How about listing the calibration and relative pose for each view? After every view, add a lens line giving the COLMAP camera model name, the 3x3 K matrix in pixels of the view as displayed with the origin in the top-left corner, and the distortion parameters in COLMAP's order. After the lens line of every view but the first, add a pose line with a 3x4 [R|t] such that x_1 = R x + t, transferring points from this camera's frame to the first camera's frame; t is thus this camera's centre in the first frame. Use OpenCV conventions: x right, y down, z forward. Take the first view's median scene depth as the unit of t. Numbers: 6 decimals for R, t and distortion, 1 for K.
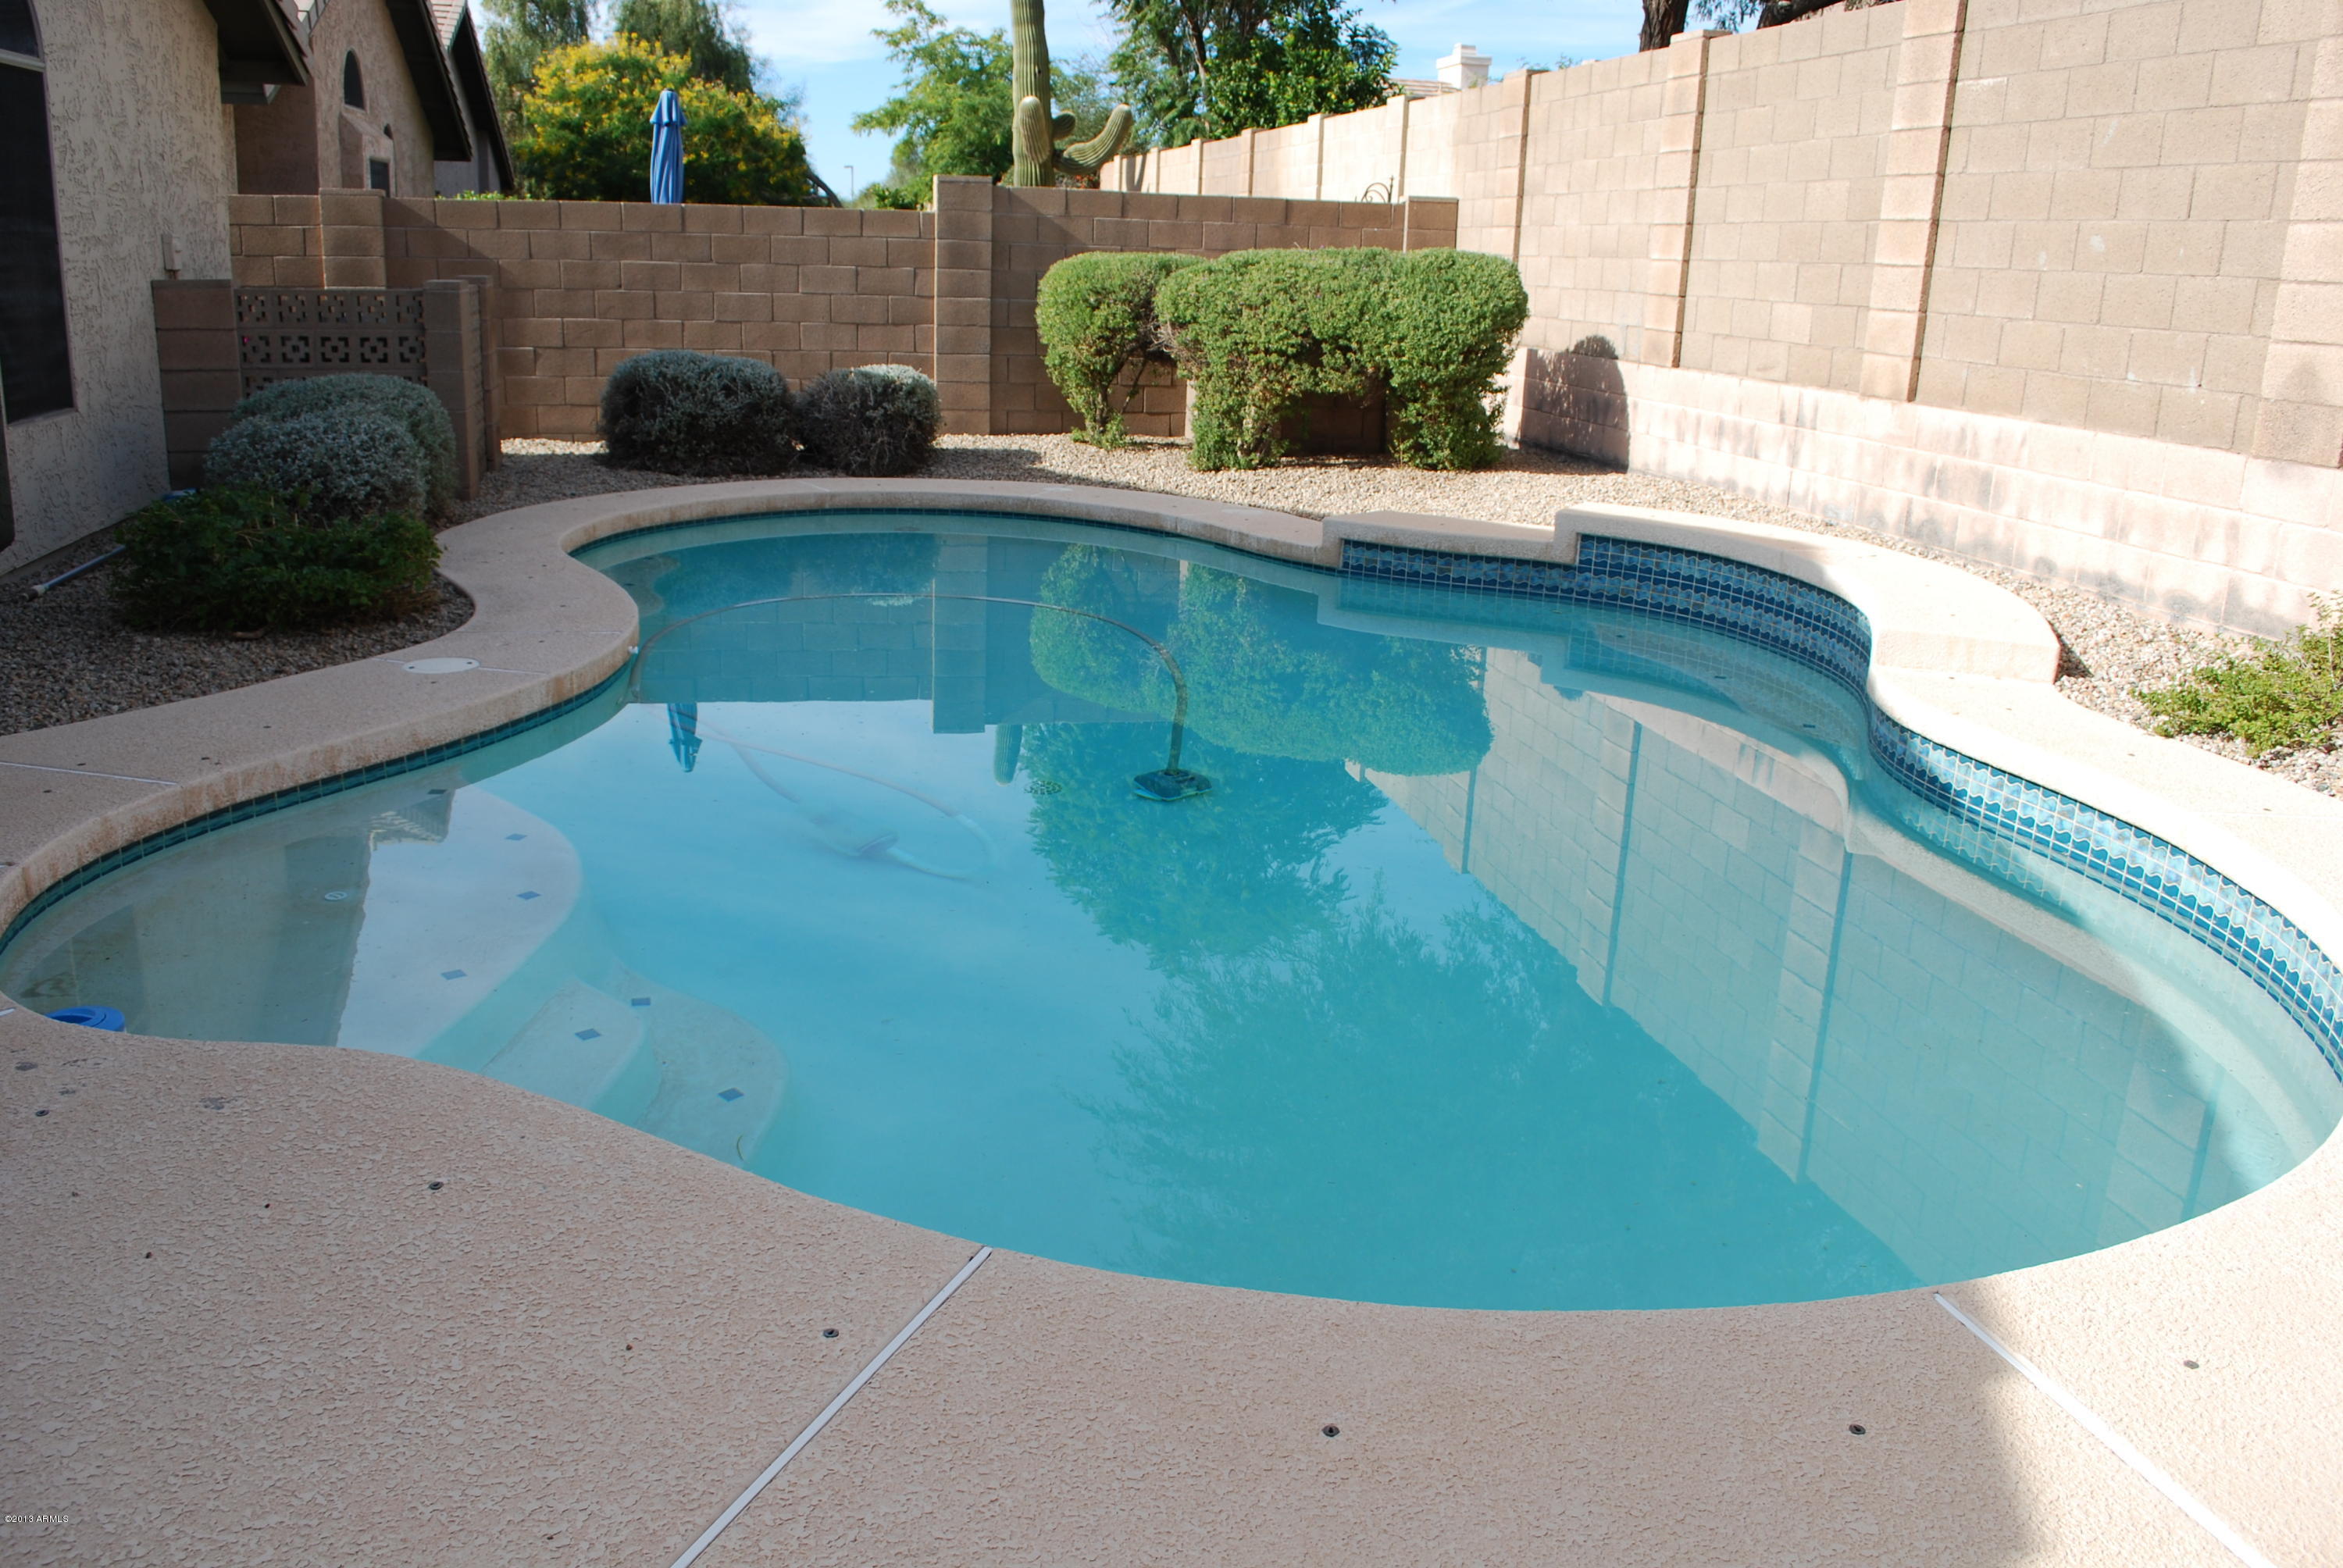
lens RADIAL K [[1828.5, 0, 1171.5], [0, 1828.5, 784.0], [0, 0, 1]] dist [-0.084070, 0.011363]
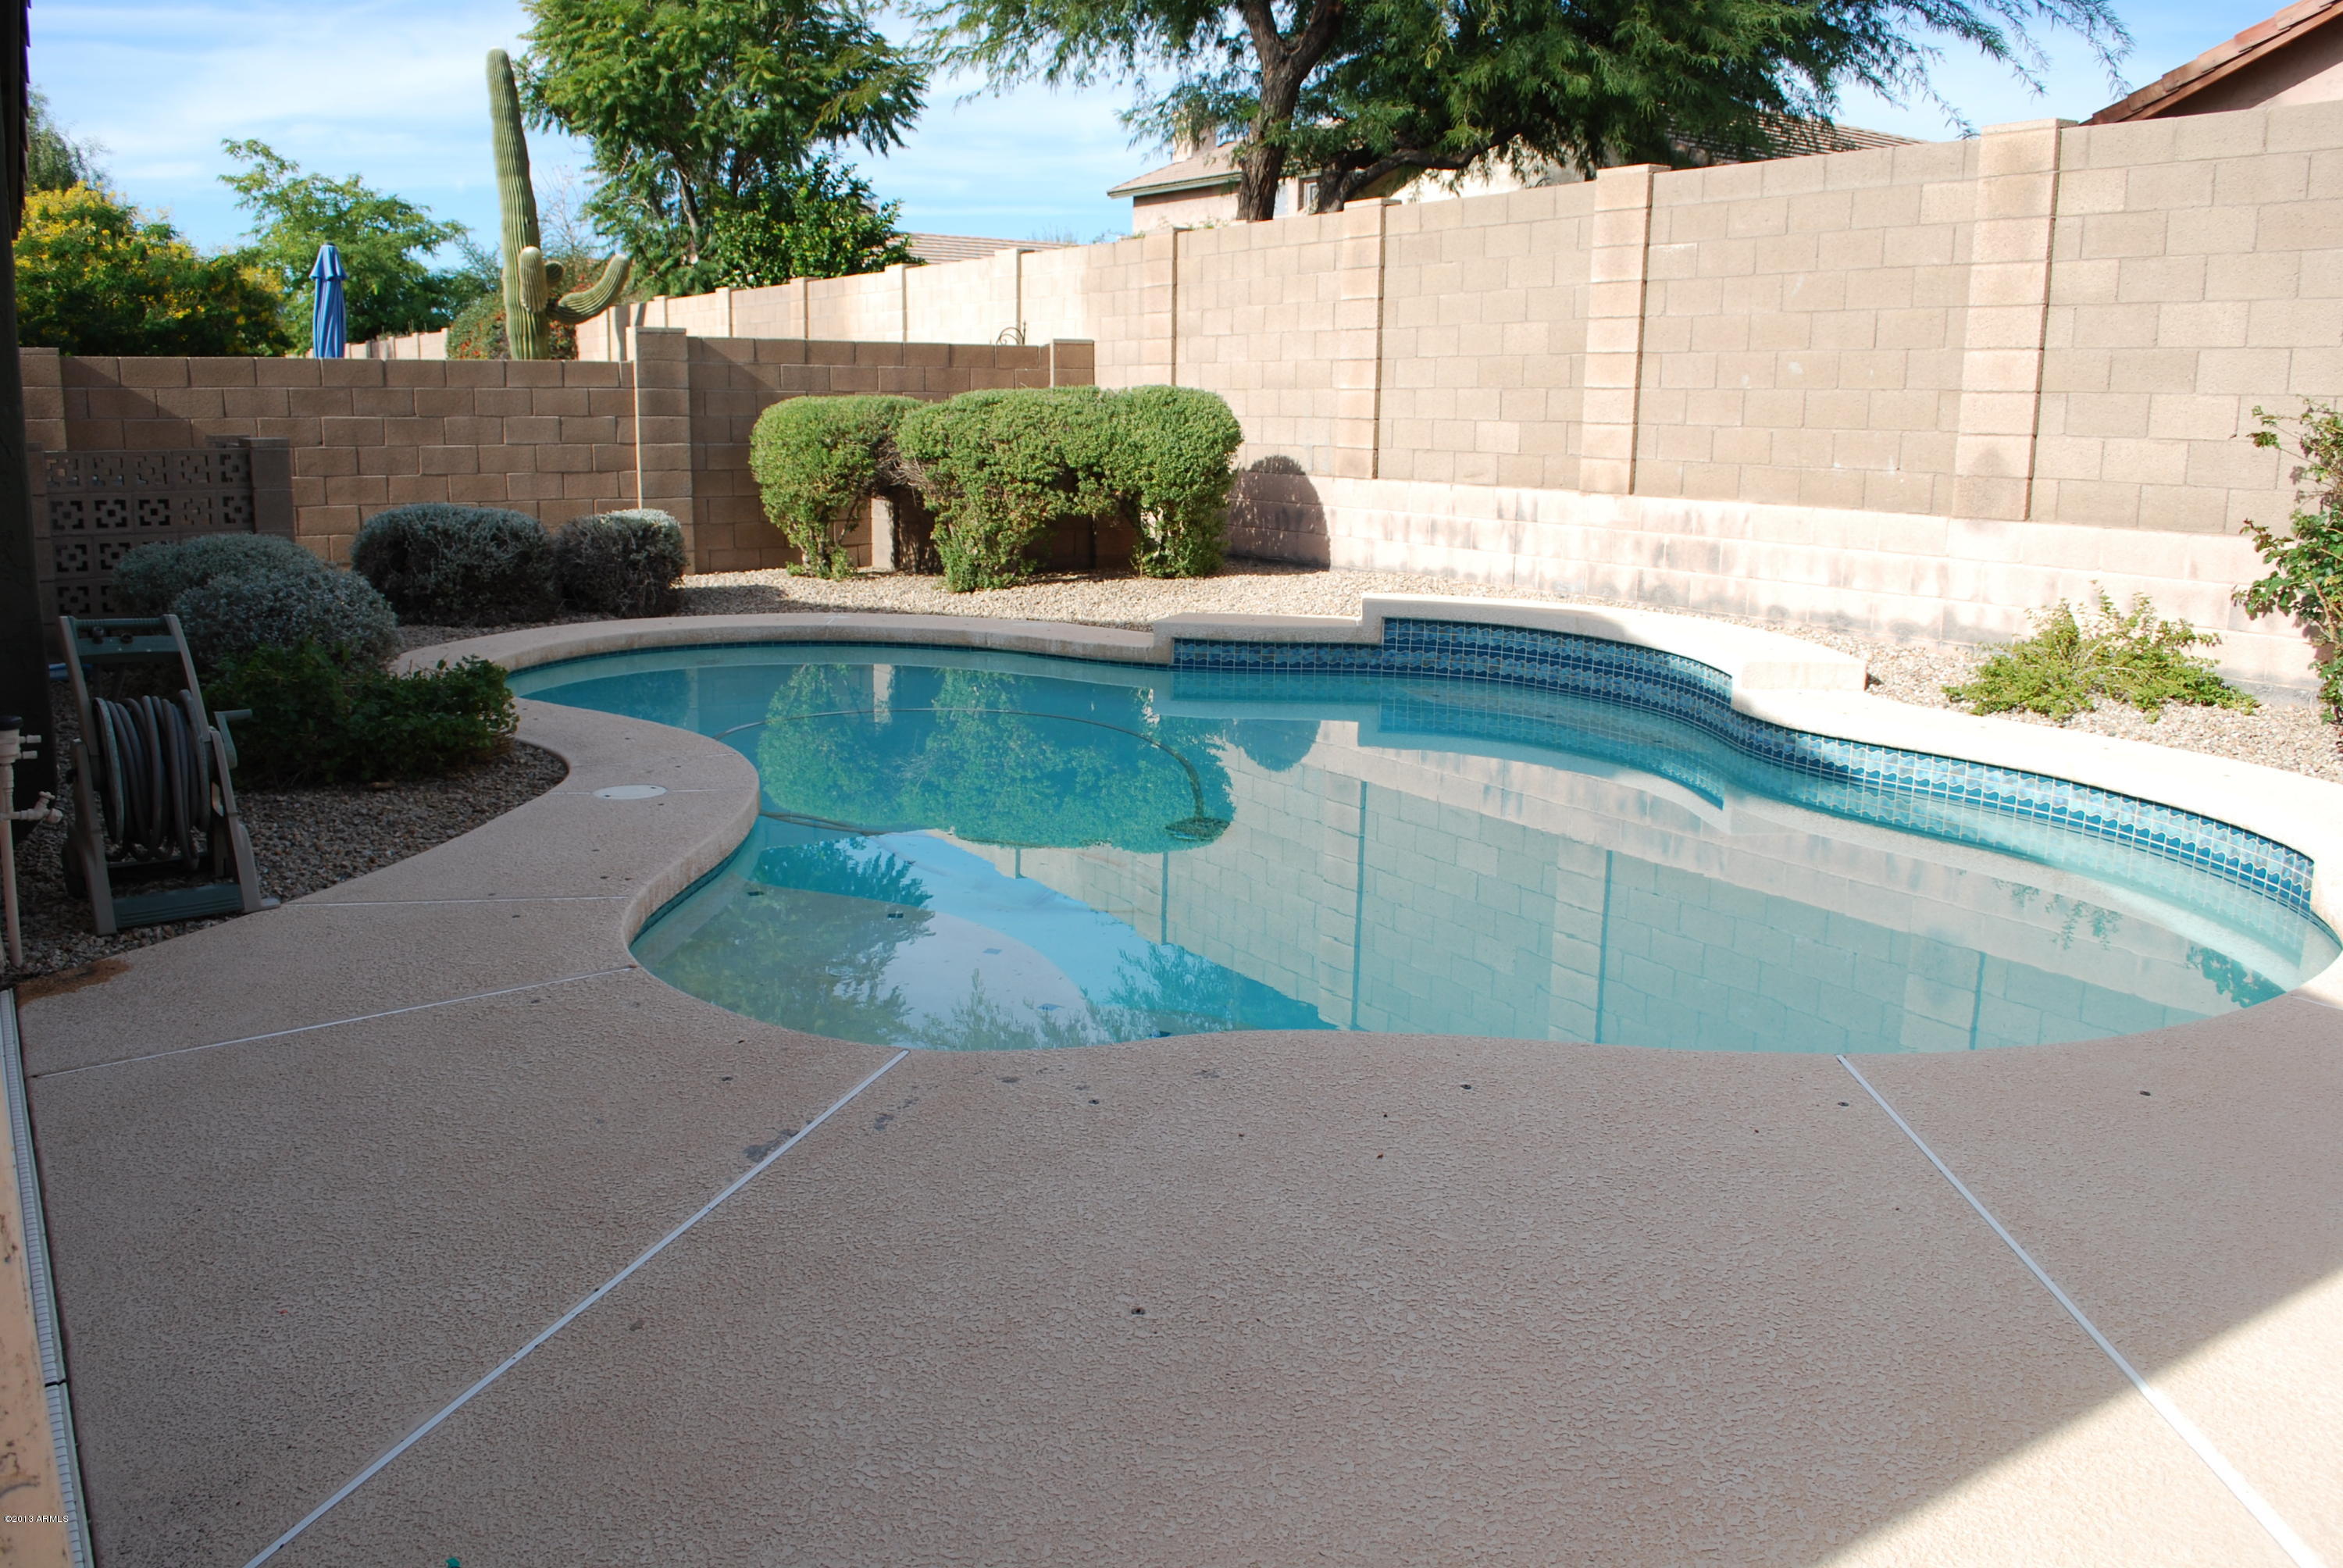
lens RADIAL K [[1828.5, 0, 1171.5], [0, 1828.5, 784.0], [0, 0, 1]] dist [-0.084070, 0.011363]
pose [[0.933378, -0.094563, 0.346211, -0.276297], [0.118874, 0.991669, -0.049621, 0.011150], [-0.338635, 0.087470, 0.936843, -0.054380]]
